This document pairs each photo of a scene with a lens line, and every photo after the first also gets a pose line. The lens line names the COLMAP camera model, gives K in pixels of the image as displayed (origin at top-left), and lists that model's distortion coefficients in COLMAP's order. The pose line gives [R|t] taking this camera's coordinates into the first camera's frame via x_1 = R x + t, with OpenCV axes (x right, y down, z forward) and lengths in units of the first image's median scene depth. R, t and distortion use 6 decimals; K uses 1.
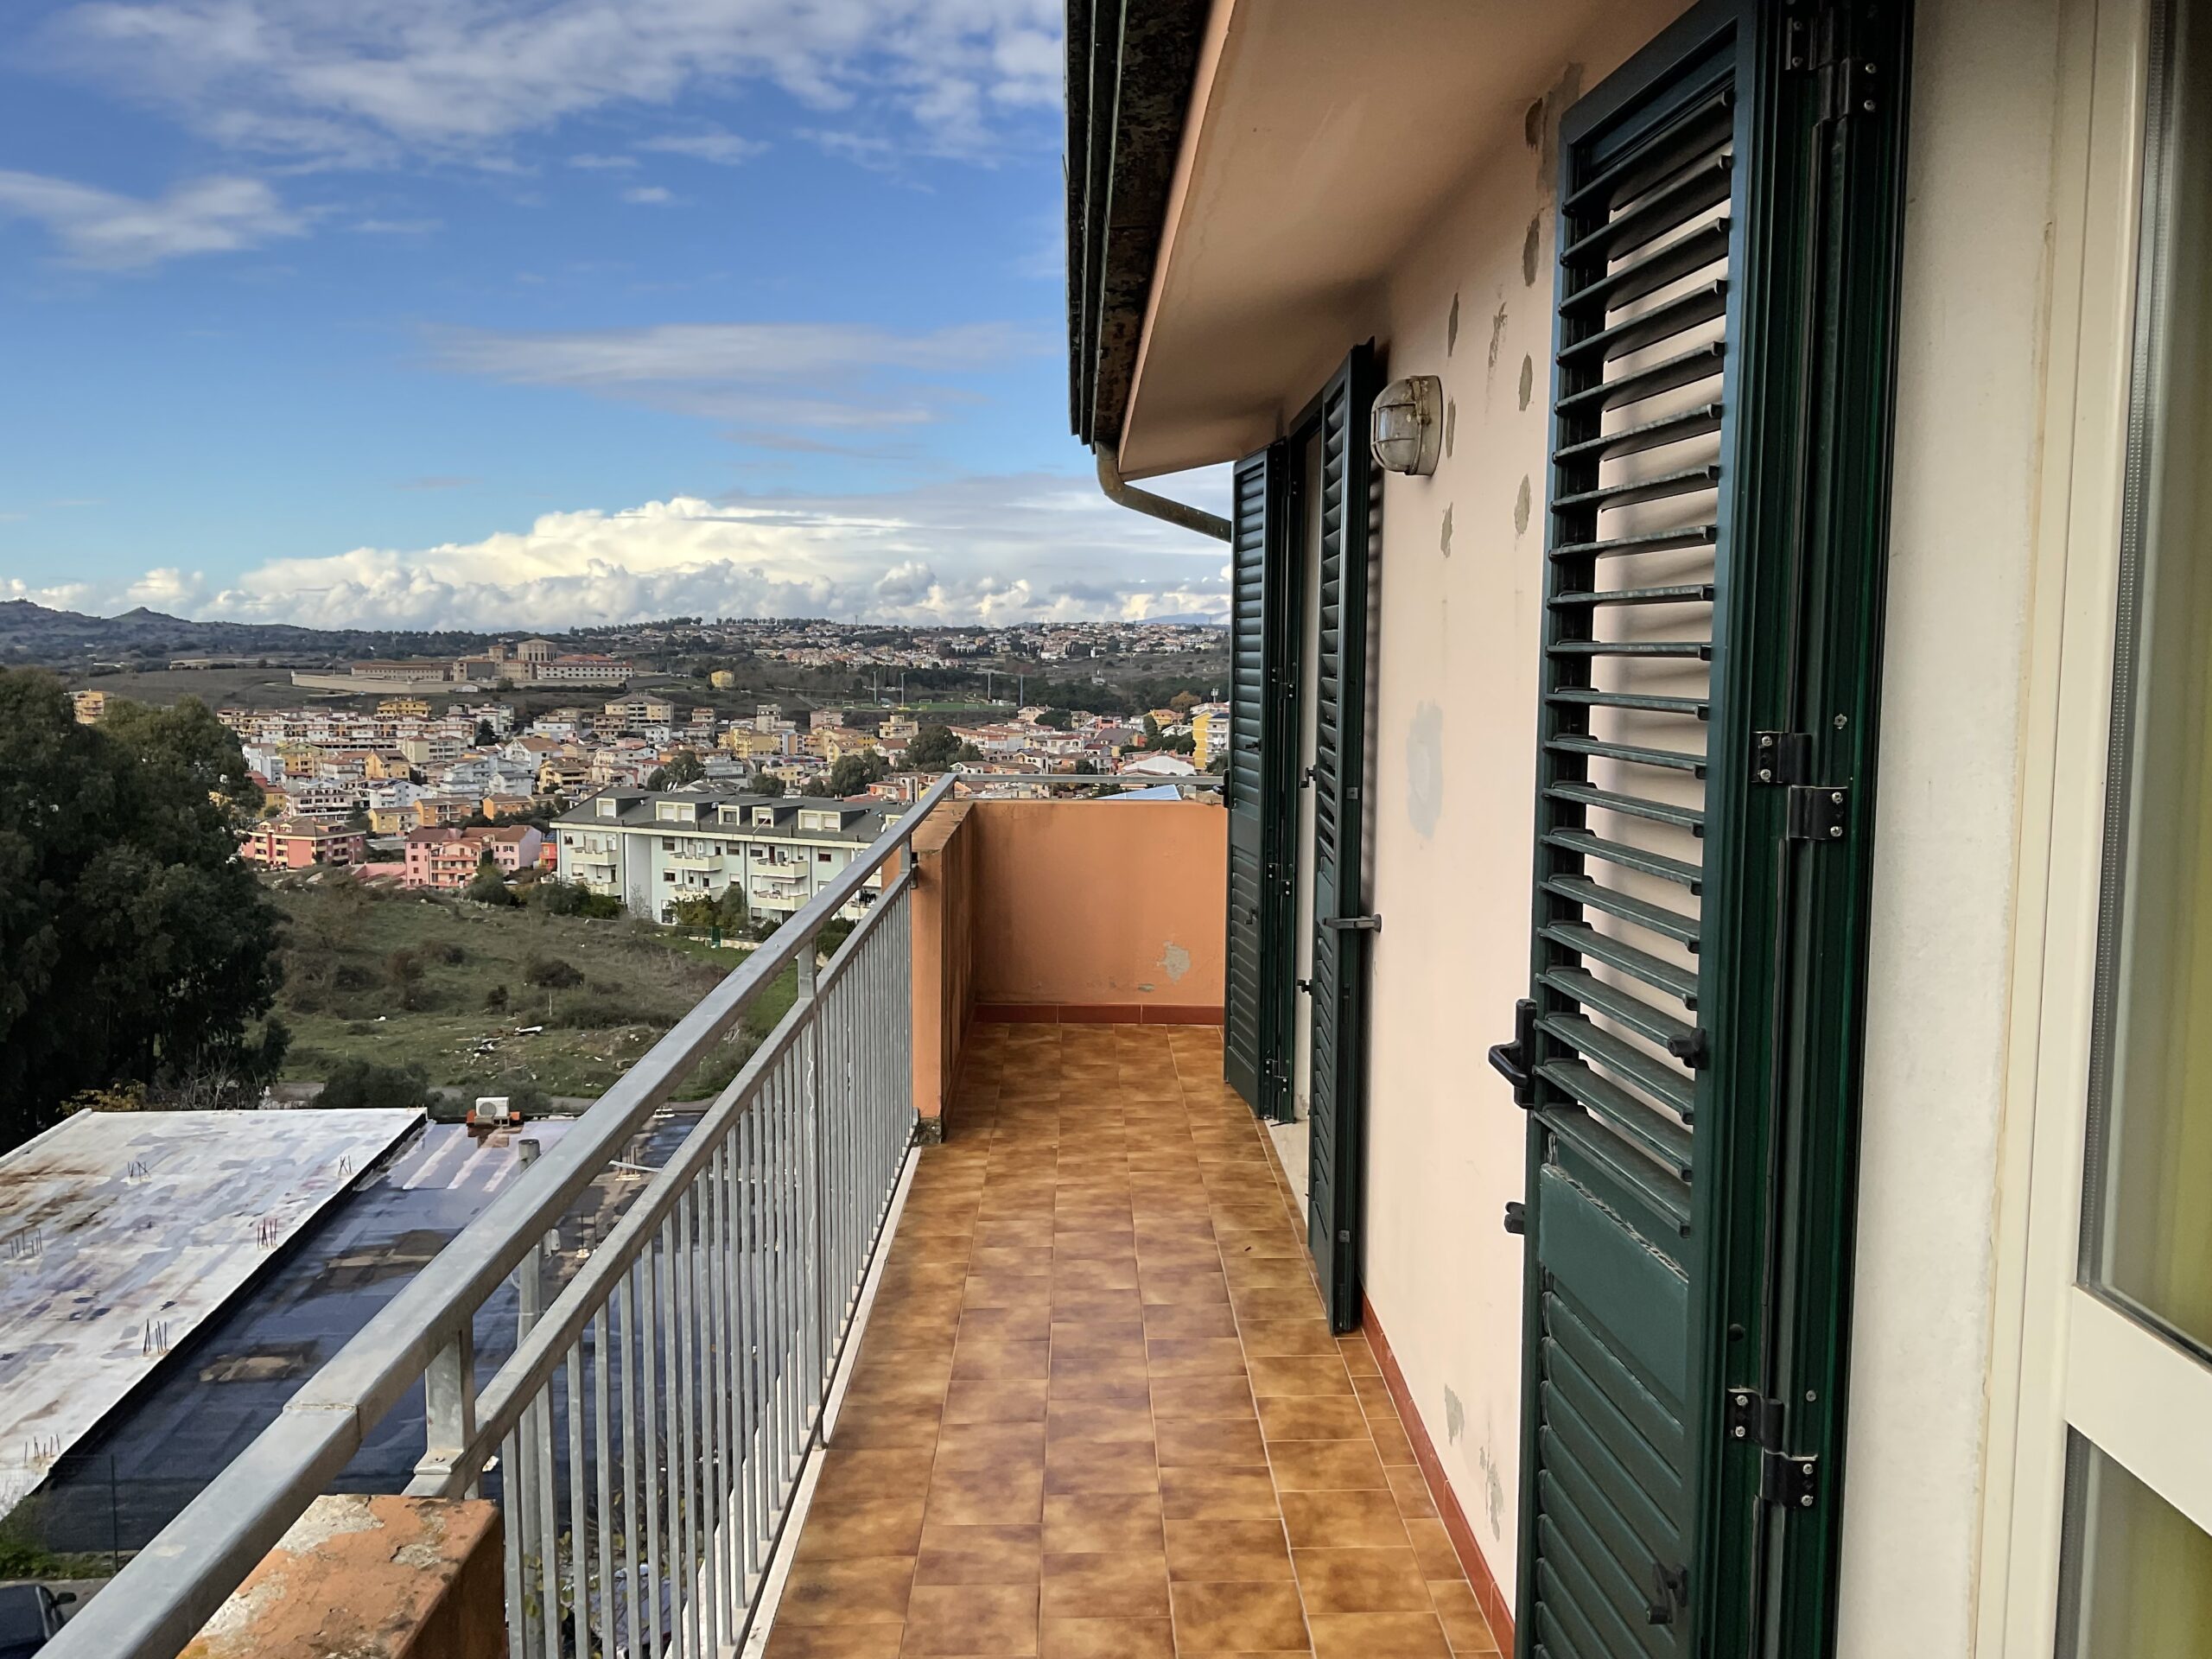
lens RADIAL K [[1814.1, 0, 1106.0], [0, 1814.1, 829.5], [0, 0, 1]] dist [0.108784, -0.208562]
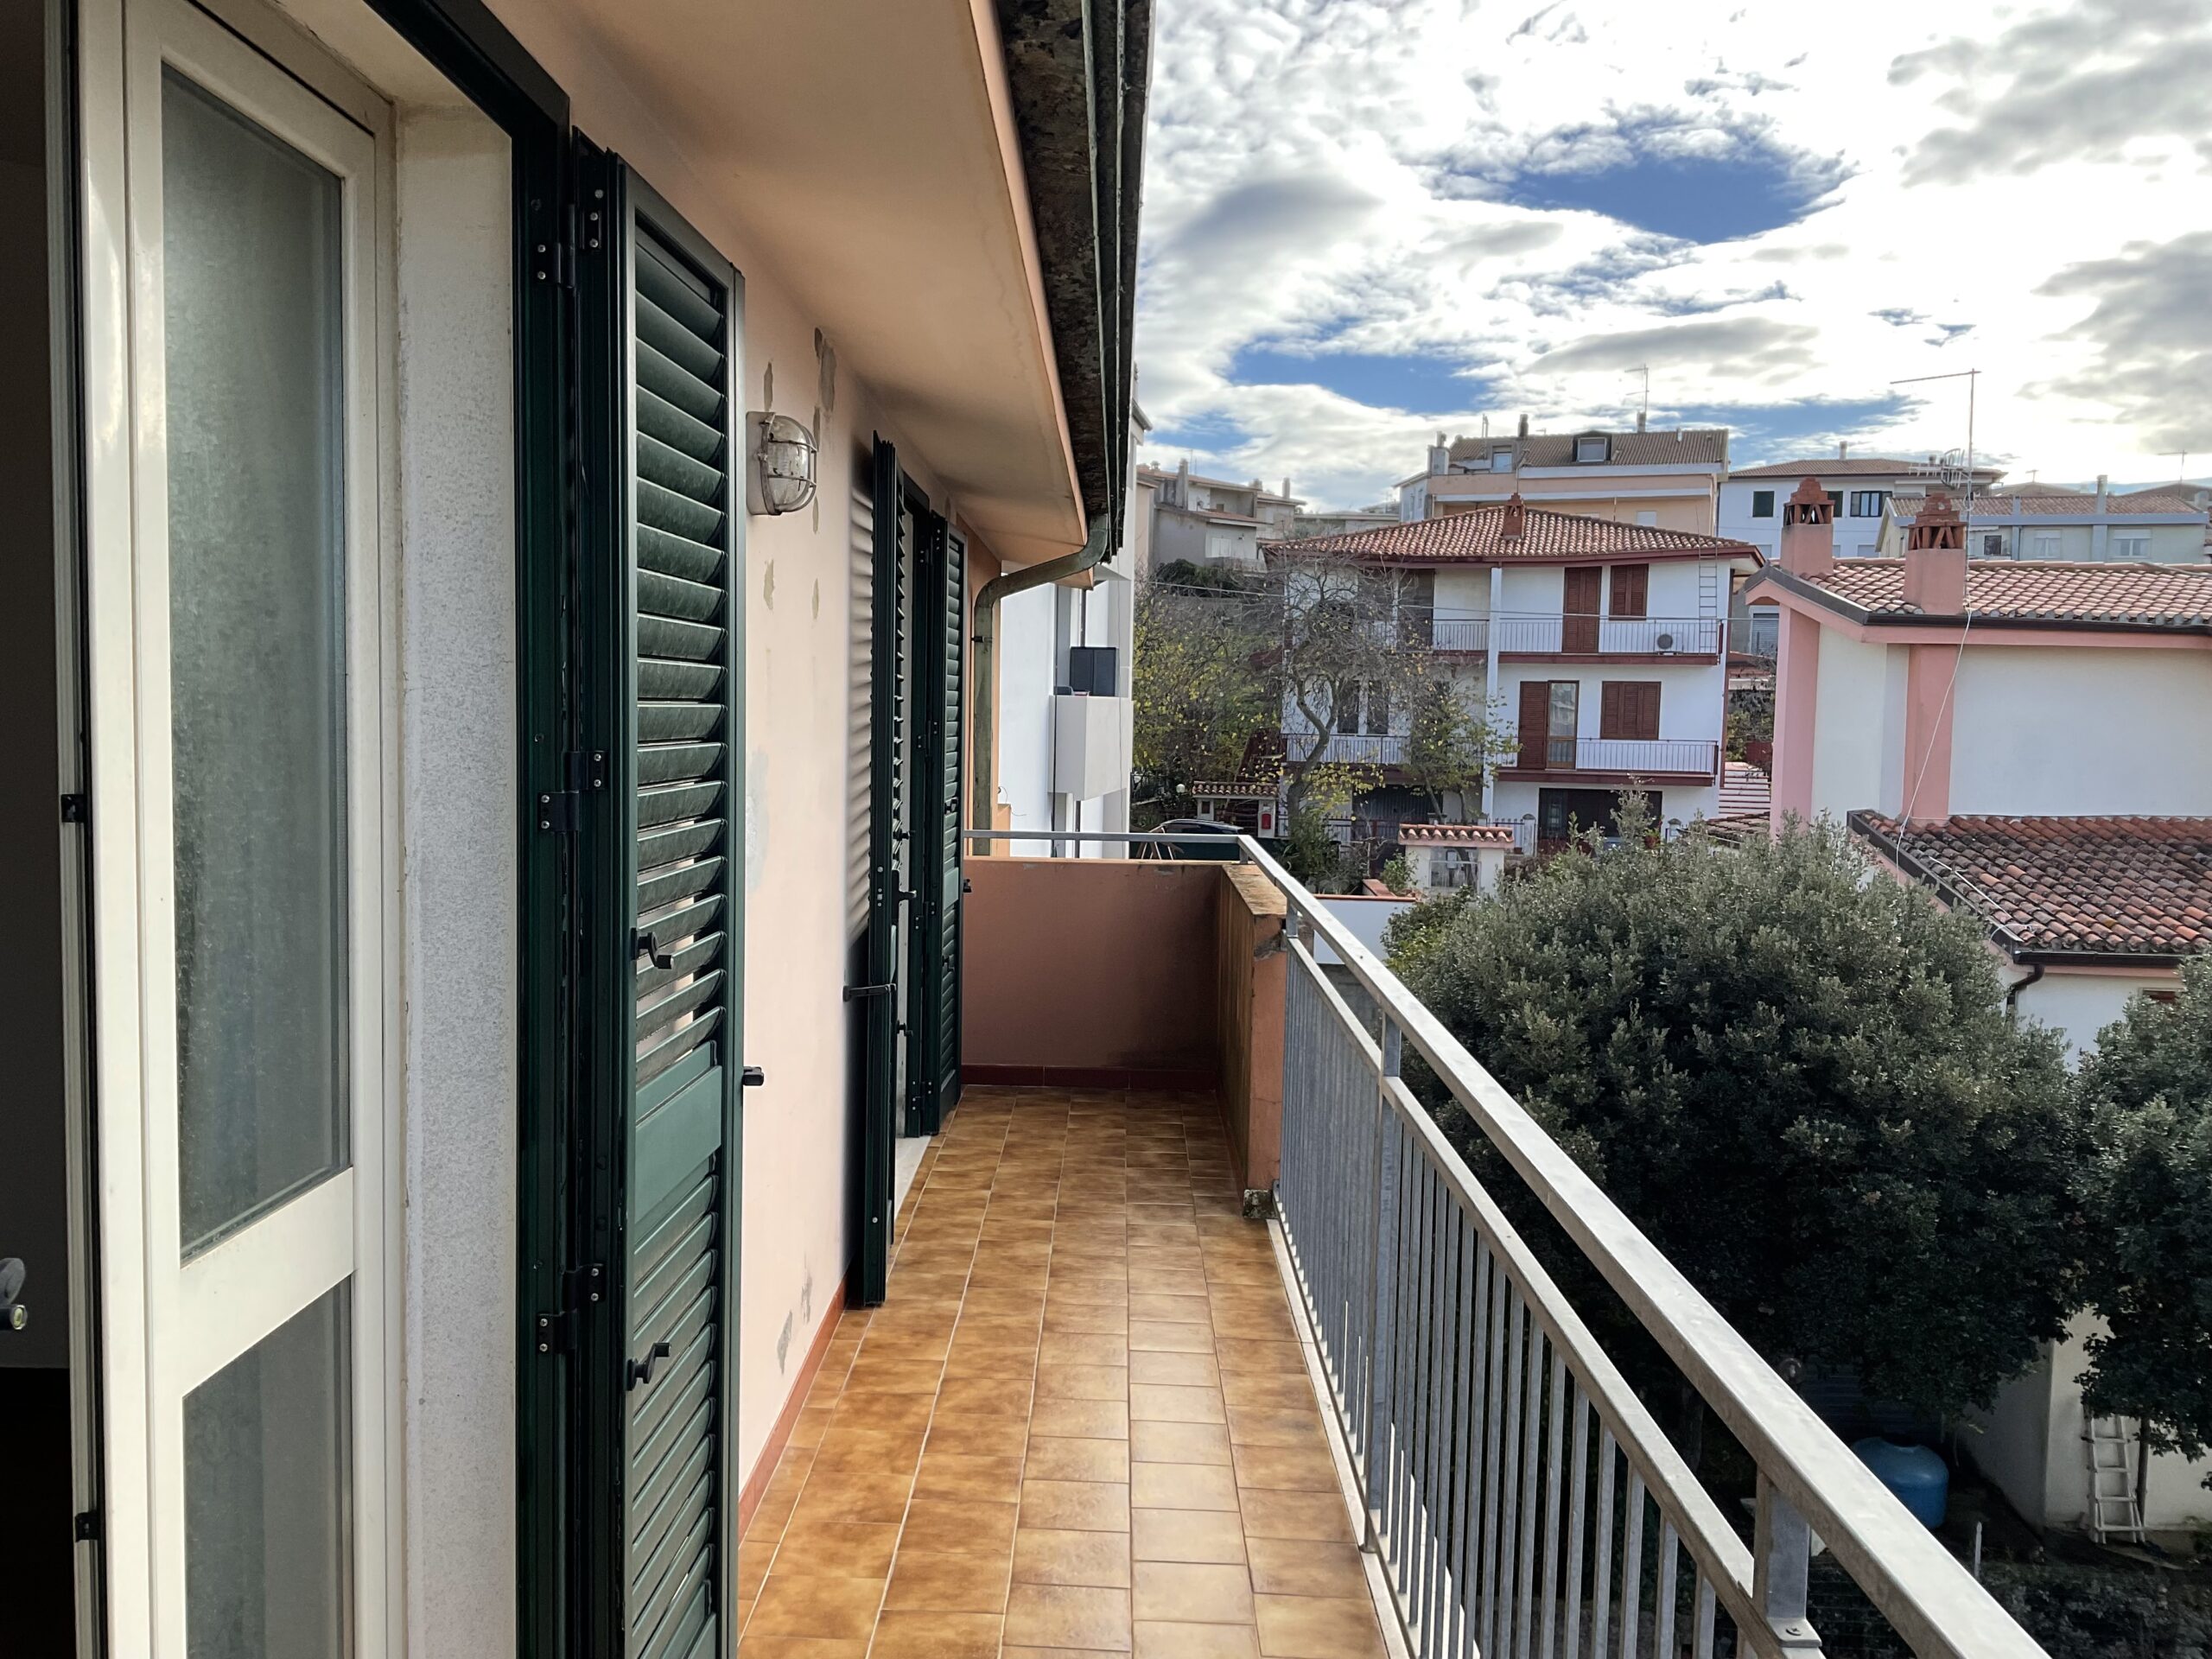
lens RADIAL K [[1814.1, 0, 1106.0], [0, 1814.1, 829.5], [0, 0, 1]] dist [0.108784, -0.208562]
pose [[-0.999327, -0.028357, 0.023255, -0.034652], [-0.023797, 0.983897, 0.177145, -0.214653], [-0.027904, 0.176472, -0.983910, 2.054958]]
